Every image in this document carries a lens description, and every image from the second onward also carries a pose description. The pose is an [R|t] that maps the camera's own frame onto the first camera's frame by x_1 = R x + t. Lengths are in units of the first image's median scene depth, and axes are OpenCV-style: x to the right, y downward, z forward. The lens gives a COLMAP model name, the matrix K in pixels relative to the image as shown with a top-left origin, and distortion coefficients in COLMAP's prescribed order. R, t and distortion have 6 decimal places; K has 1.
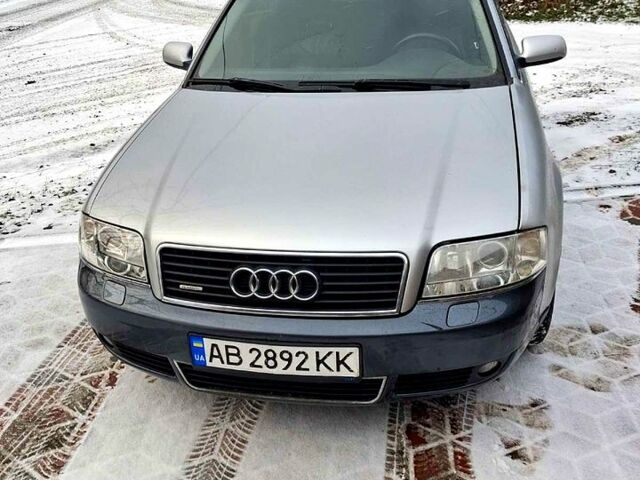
lens RADIAL K [[601.3, 0, 322.2], [0, 601.3, 242.8], [0, 0, 1]] dist [0.041256, 0.000000]
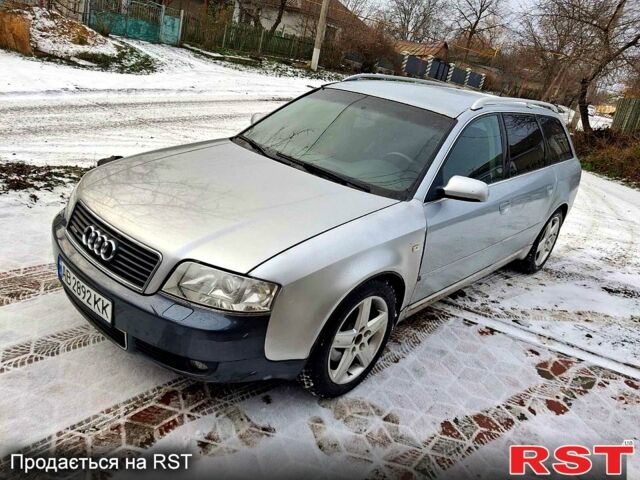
lens RADIAL K [[455.4, 0, 320.7], [0, 455.4, 244.7], [0, 0, 1]] dist [0.021703, -0.010857]
pose [[0.839952, 0.358914, -0.407015, 0.818484], [-0.404758, 0.913953, -0.029354, -0.114553], [0.361457, 0.189399, 0.912950, 0.136082]]
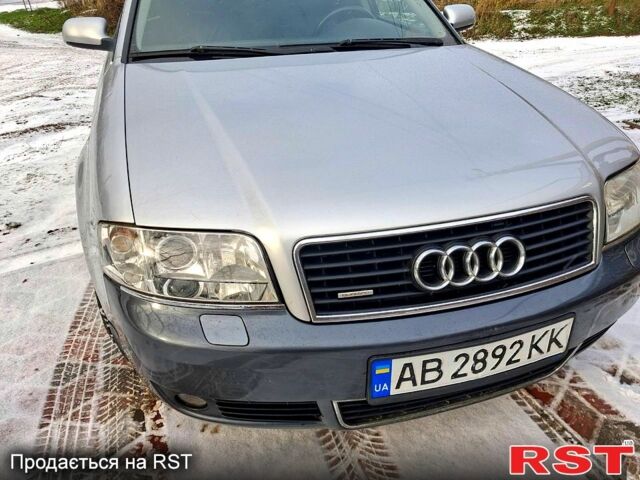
lens RADIAL K [[455.4, 0, 320.3], [0, 455.4, 236.2], [0, 0, 1]] dist [0.021703, -0.010857]
pose [[0.894429, -0.180681, 0.409087, -0.451146], [0.171205, 0.983406, 0.060016, -0.028929], [-0.413142, 0.016358, 0.910520, 0.533111]]
